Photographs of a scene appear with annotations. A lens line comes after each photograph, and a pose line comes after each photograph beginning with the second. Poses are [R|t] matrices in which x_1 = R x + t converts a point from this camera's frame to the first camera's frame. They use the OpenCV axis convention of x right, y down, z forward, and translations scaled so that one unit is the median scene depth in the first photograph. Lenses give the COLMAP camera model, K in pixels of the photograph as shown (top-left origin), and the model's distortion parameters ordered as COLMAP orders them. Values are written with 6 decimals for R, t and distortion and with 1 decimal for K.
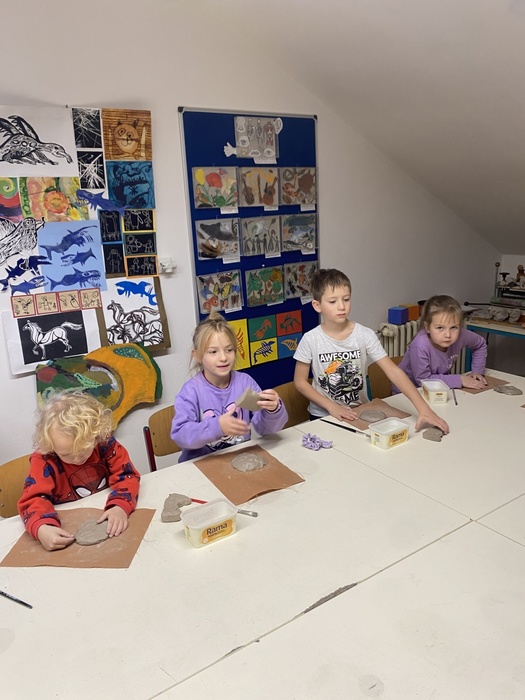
lens RADIAL K [[537.0, 0, 258.0], [0, 537.0, 340.2], [0, 0, 1]] dist [0.043741, -0.050501]
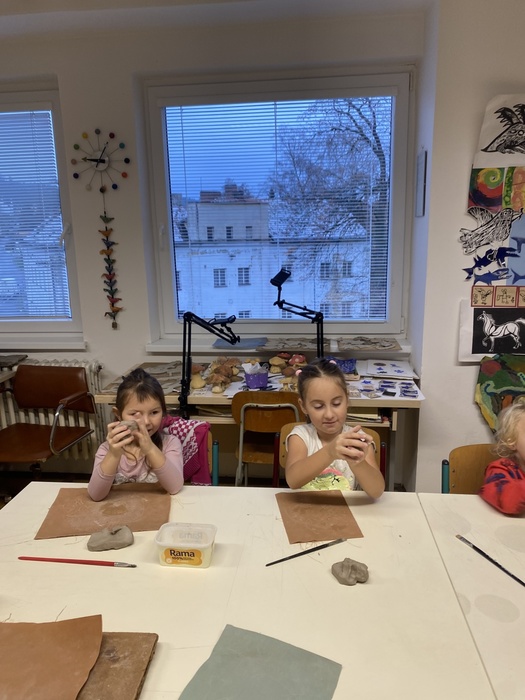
lens RADIAL K [[537.0, 0, 257.7], [0, 537.0, 347.8], [0, 0, 1]] dist [0.043741, -0.050501]
pose [[0.779308, 0.172339, -0.602476, -0.123313], [-0.168625, 0.983648, 0.063257, 0.034449], [0.603527, 0.052296, 0.795626, -0.045001]]
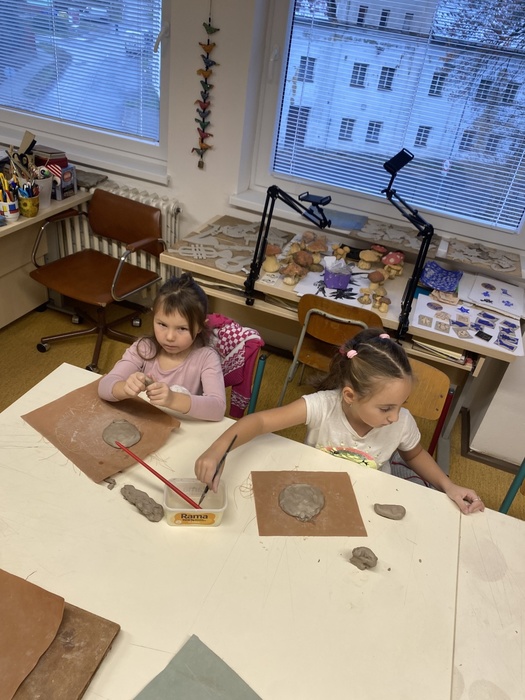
lens RADIAL K [[537.0, 0, 261.4], [0, 537.0, 350.6], [0, 0, 1]] dist [0.043741, -0.050501]
pose [[0.588941, 0.552051, -0.590244, -0.202110], [-0.344084, 0.832120, 0.434952, -0.074435], [0.731269, -0.053068, 0.680022, 0.054934]]
